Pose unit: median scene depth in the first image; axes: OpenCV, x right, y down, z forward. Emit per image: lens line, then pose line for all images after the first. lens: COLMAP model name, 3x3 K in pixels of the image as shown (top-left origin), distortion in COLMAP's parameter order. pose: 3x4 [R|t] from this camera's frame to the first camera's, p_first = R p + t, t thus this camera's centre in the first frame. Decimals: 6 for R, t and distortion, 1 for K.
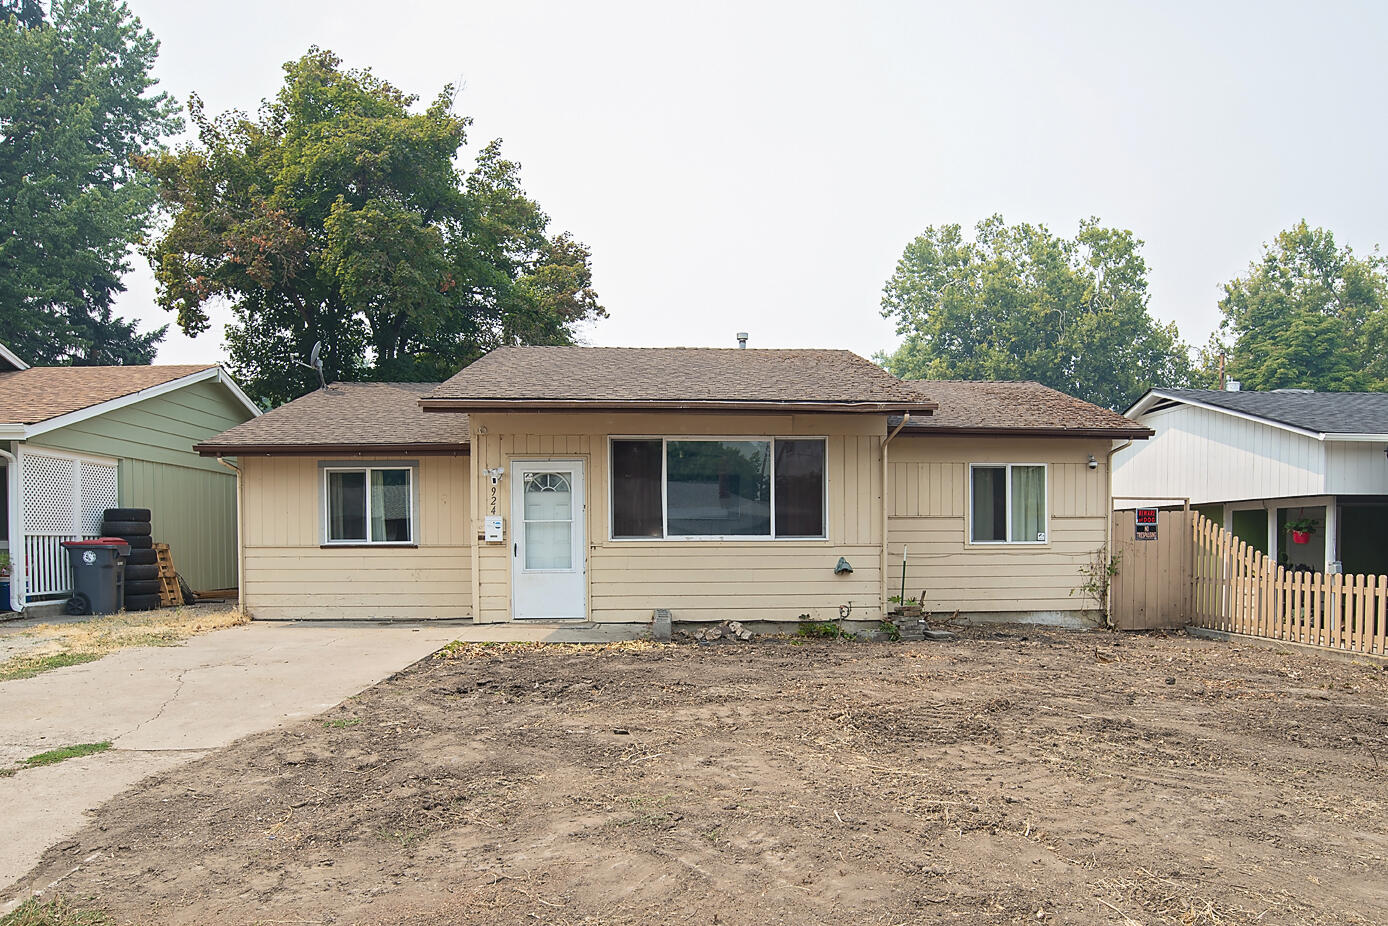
lens RADIAL K [[917.3, 0, 716.4], [0, 917.3, 570.7], [0, 0, 1]] dist [-0.070982, 0.028712]
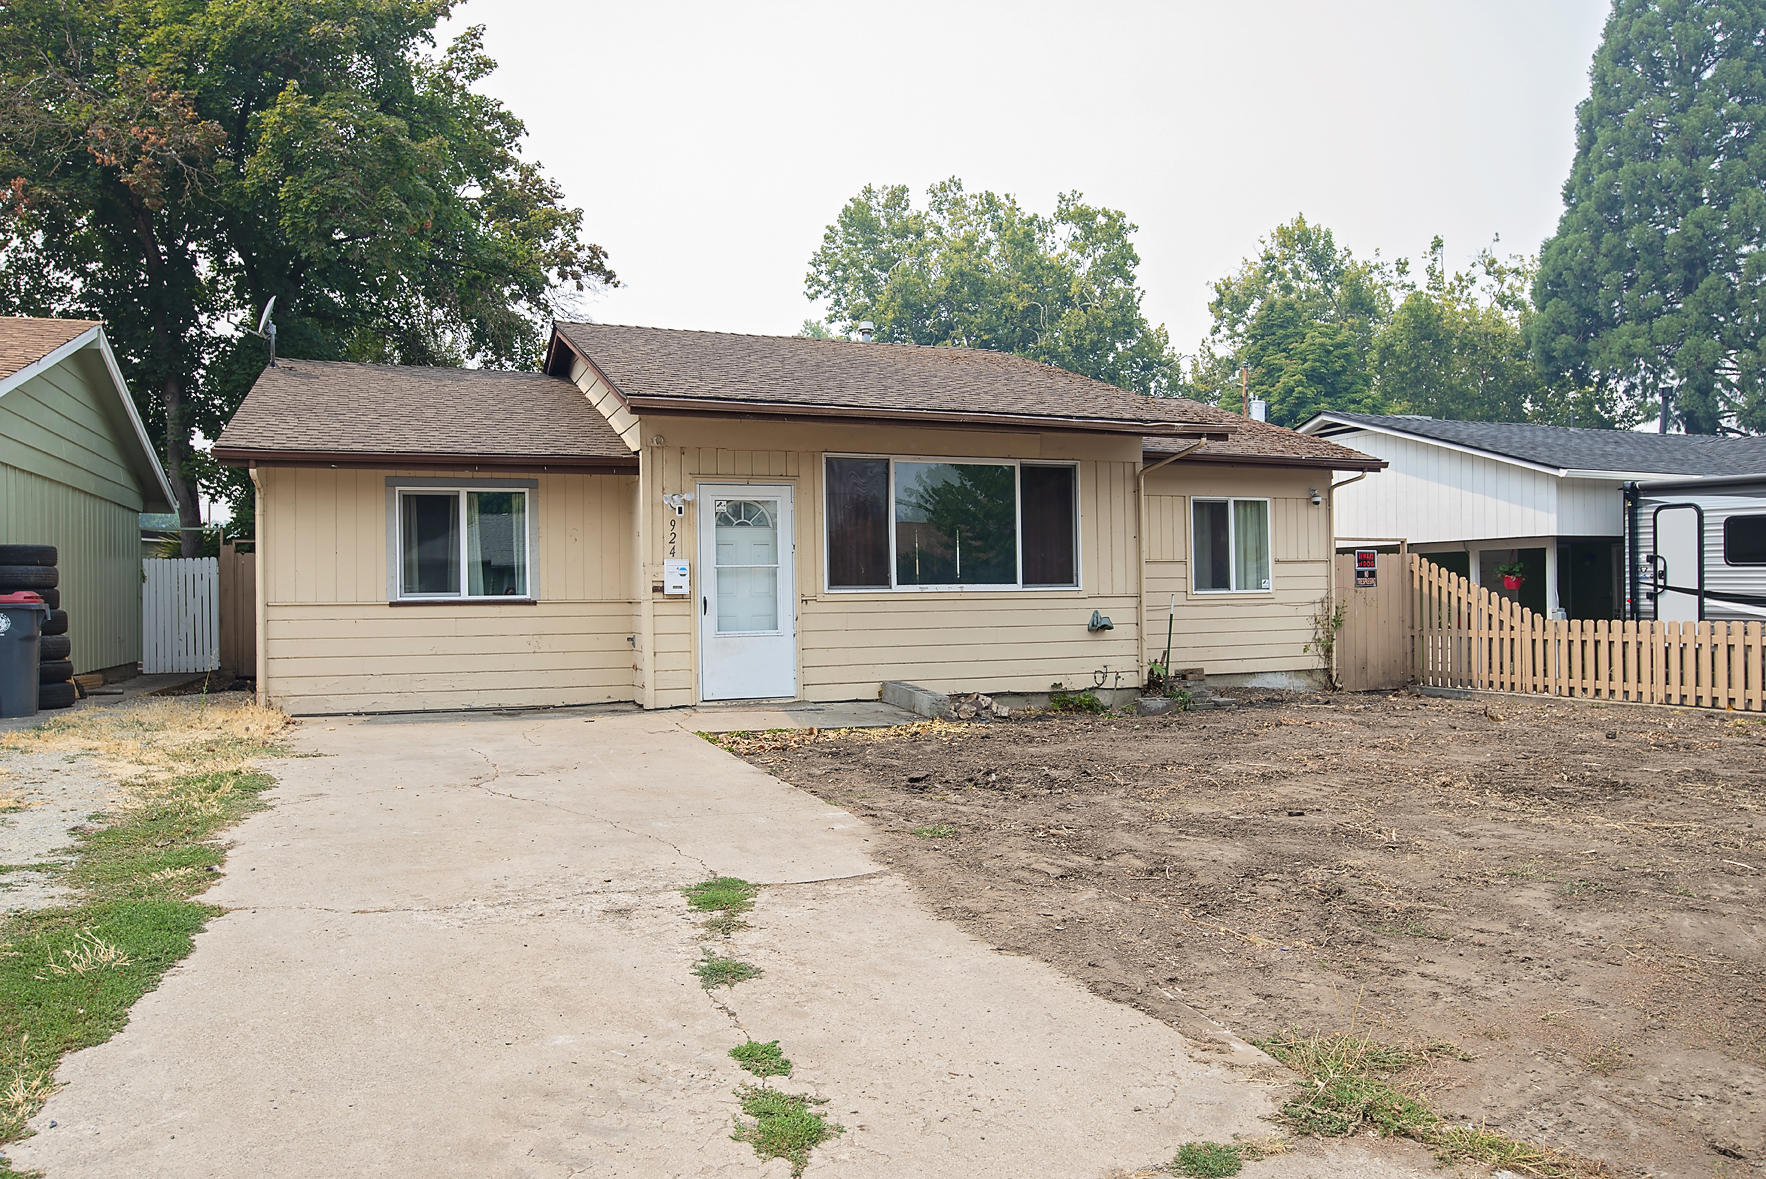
lens RADIAL K [[1245.6, 0, 883.0], [0, 1245.6, 589.5], [0, 0, 1]] dist [-0.047796, -0.000127]
pose [[0.952625, -0.006497, 0.304077, -0.337878], [0.017531, 0.999283, -0.033569, 0.000208], [-0.303641, 0.037309, 0.952056, 0.009257]]
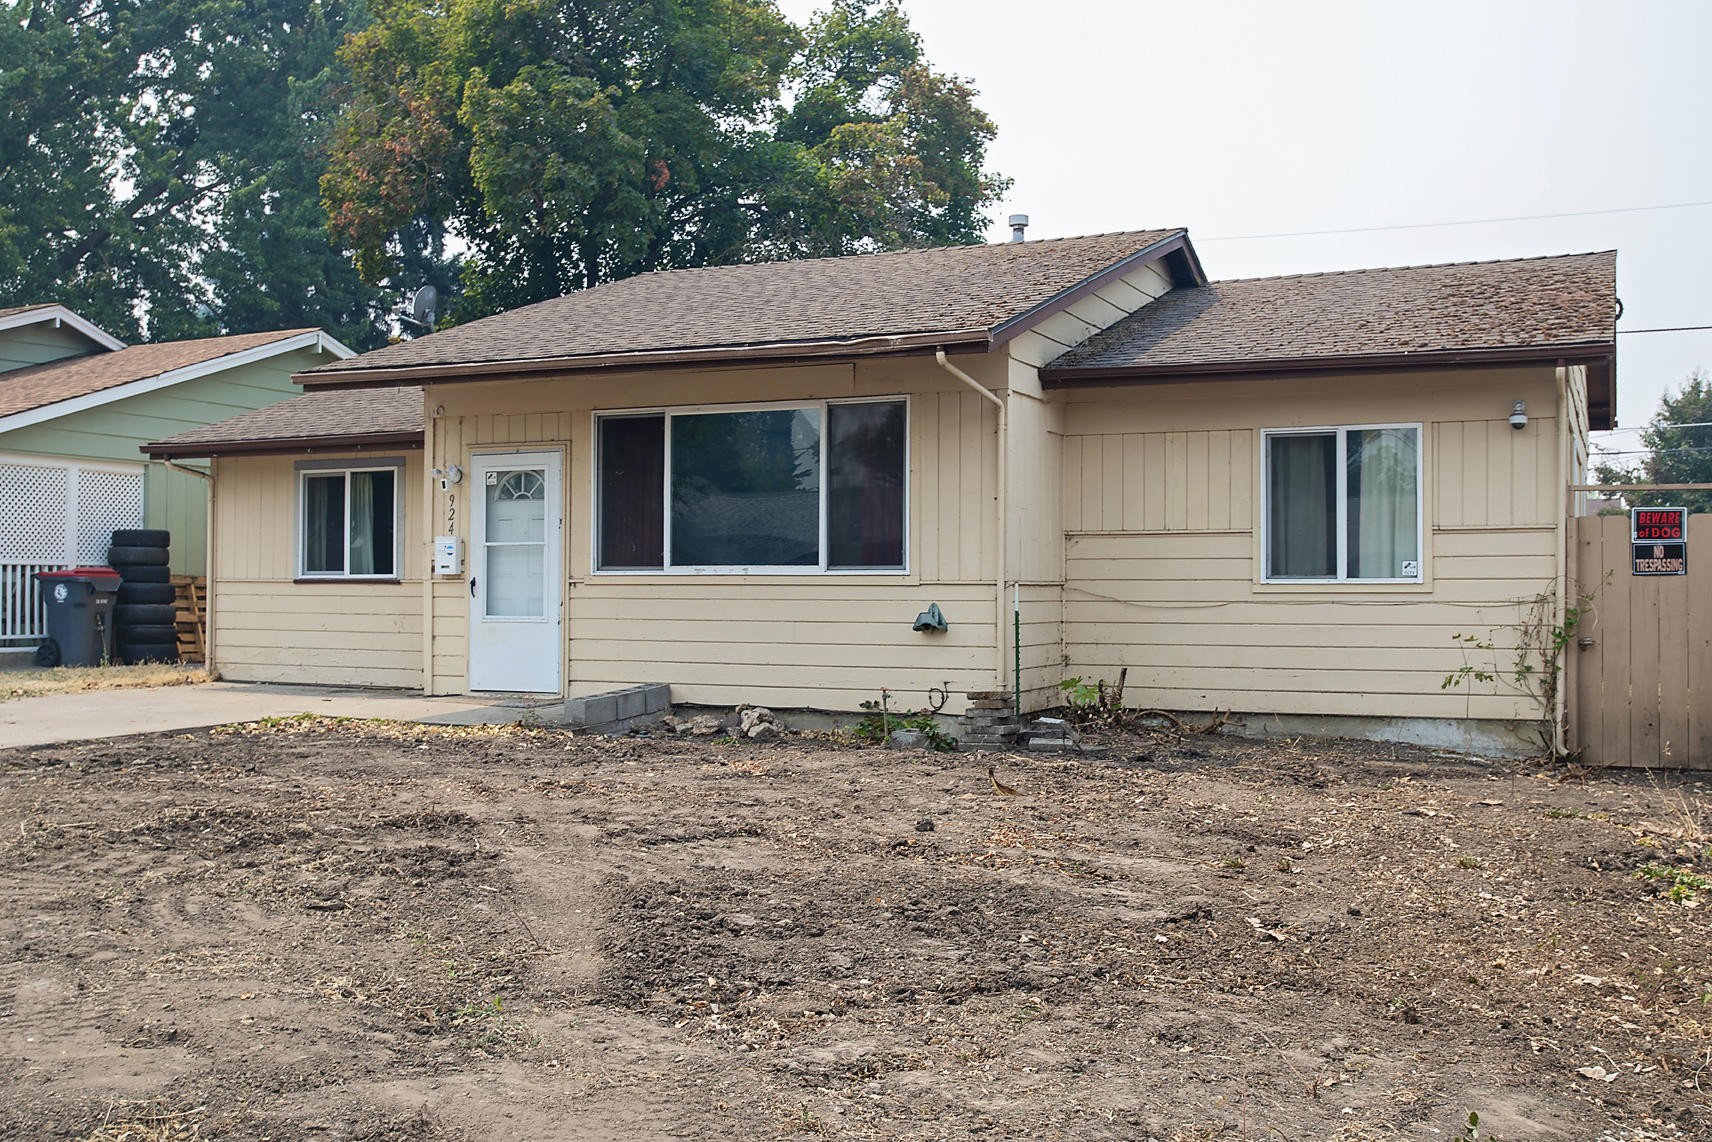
lens RADIAL K [[1680.1, 0, 856.0], [0, 1680.1, 571.0], [0, 0, 1]] dist [-0.026148, -0.005443]
pose [[0.879905, 0.001291, -0.475148, 0.535088], [-0.020877, 0.999136, -0.035947, 0.003318], [0.474691, 0.041550, 0.879171, 0.044410]]
